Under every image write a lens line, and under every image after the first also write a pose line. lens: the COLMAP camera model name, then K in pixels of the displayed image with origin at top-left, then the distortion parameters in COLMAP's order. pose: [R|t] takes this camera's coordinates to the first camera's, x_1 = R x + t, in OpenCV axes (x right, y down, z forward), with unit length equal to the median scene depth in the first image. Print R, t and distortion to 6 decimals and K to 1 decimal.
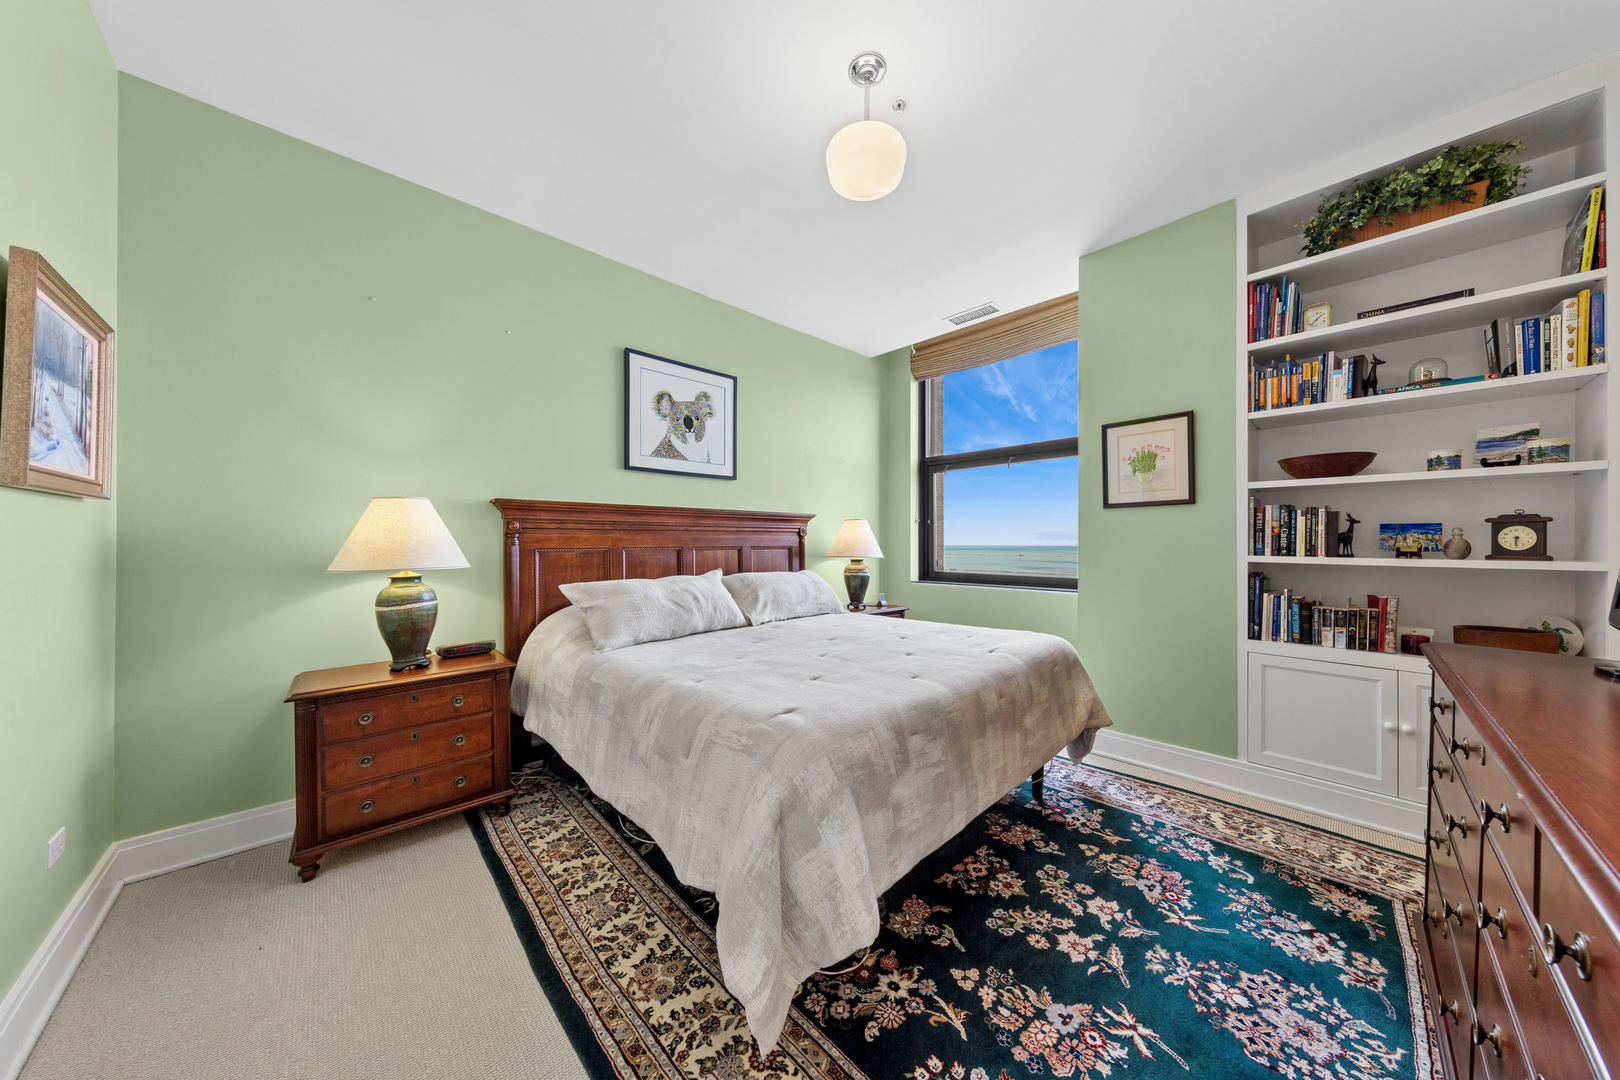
lens RADIAL K [[512.5, 0, 813.6], [0, 512.5, 541.4], [0, 0, 1]] dist [0.000729, -0.000052]
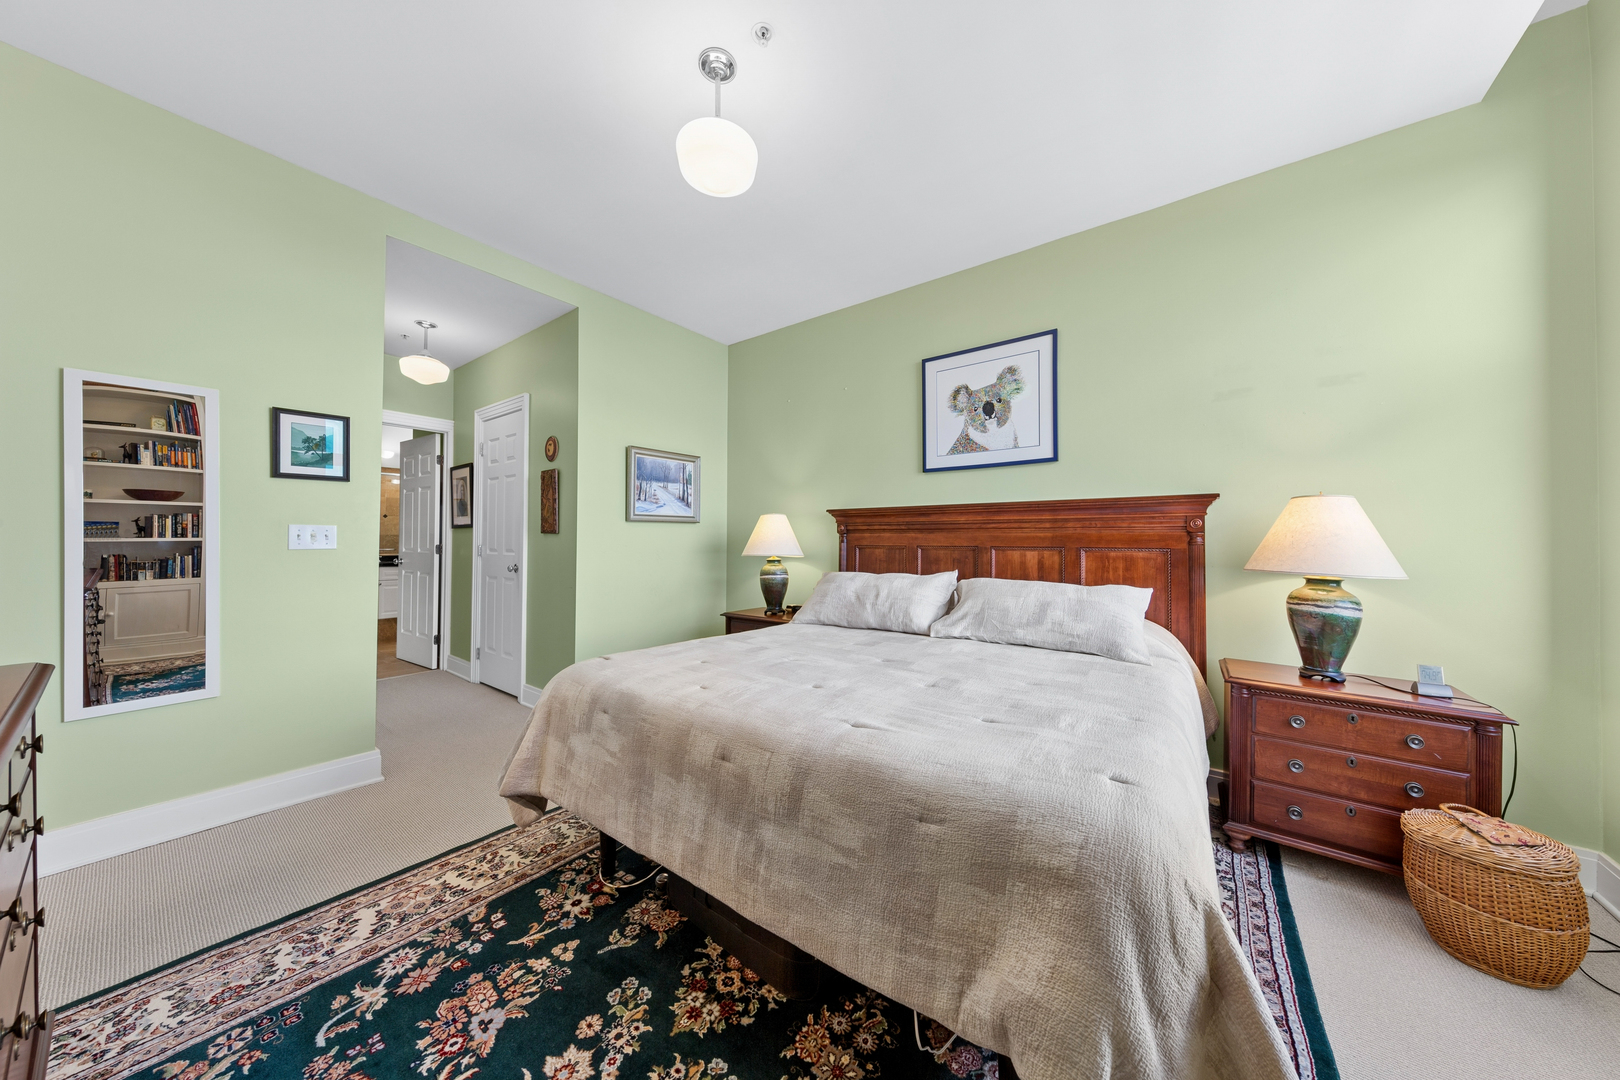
lens RADIAL K [[512.0, 0, 812.8], [0, 512.0, 533.8], [0, 0, 1]] dist [0.001228, 0.000048]
pose [[0.164855, -0.012390, -0.986240, 1.247381], [-0.004025, 0.999904, -0.013235, 0.003916], [0.986310, 0.006151, 0.164790, 1.150905]]
